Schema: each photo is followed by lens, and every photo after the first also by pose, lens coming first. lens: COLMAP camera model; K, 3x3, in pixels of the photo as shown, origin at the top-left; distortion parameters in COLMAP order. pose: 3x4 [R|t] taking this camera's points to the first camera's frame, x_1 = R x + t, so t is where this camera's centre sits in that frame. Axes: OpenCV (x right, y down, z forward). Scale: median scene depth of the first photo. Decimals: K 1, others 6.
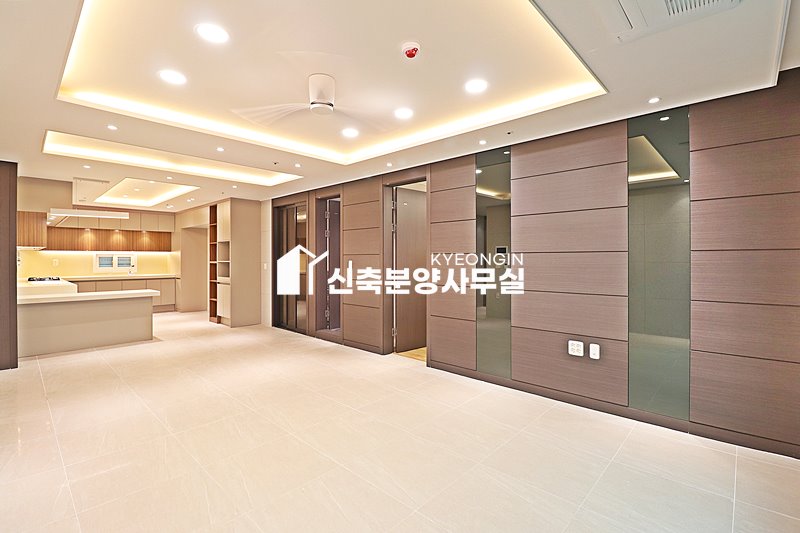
lens RADIAL K [[370.1, 0, 399.4], [0, 370.1, 262.6], [0, 0, 1]] dist [-0.001656, -0.011893]
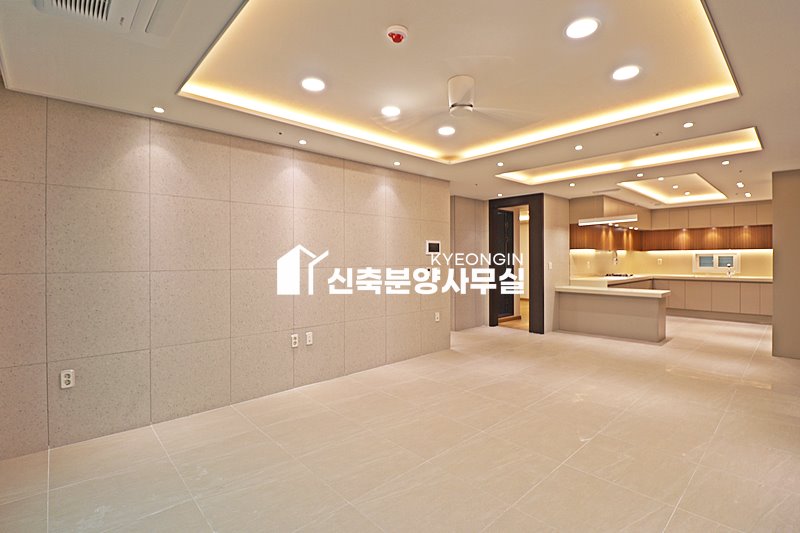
lens RADIAL K [[370.1, 0, 401.0], [0, 370.1, 259.3], [0, 0, 1]] dist [-0.001656, -0.011893]
pose [[-0.074687, -0.001071, -0.997206, 0.250410], [-0.000102, 0.999999, -0.001066, -0.006290], [0.997207, 0.000022, -0.074687, 0.282155]]
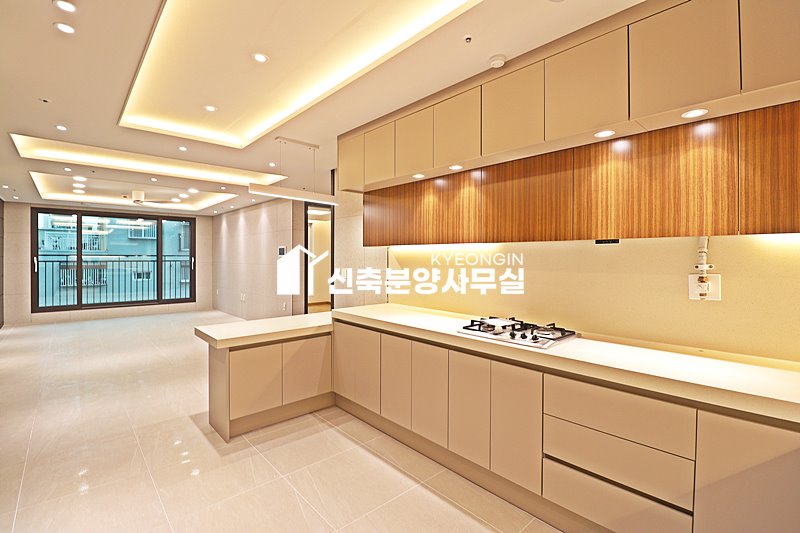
lens RADIAL K [[370.1, 0, 401.9], [0, 370.1, 259.9], [0, 0, 1]] dist [-0.001656, -0.011893]
pose [[-0.996940, -0.006046, 0.077938, -0.696310], [-0.005139, 0.999917, 0.011830, -0.019254], [-0.078003, 0.011393, -0.996888, 1.064480]]
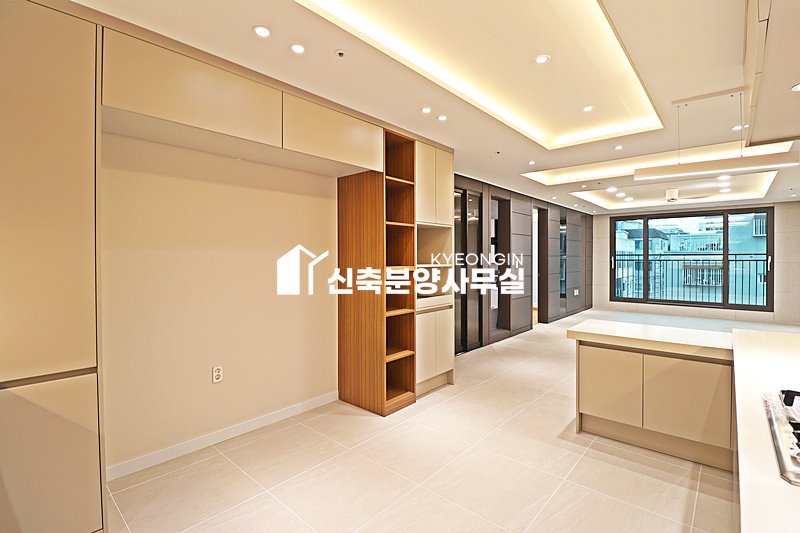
lens RADIAL K [[370.1, 0, 400.7], [0, 370.1, 260.8], [0, 0, 1]] dist [-0.001656, -0.011893]
pose [[-0.025590, -0.011244, 0.999609, -0.848073], [0.005007, 0.999923, 0.011376, -0.013660], [-0.999660, 0.005296, -0.025532, 0.919392]]
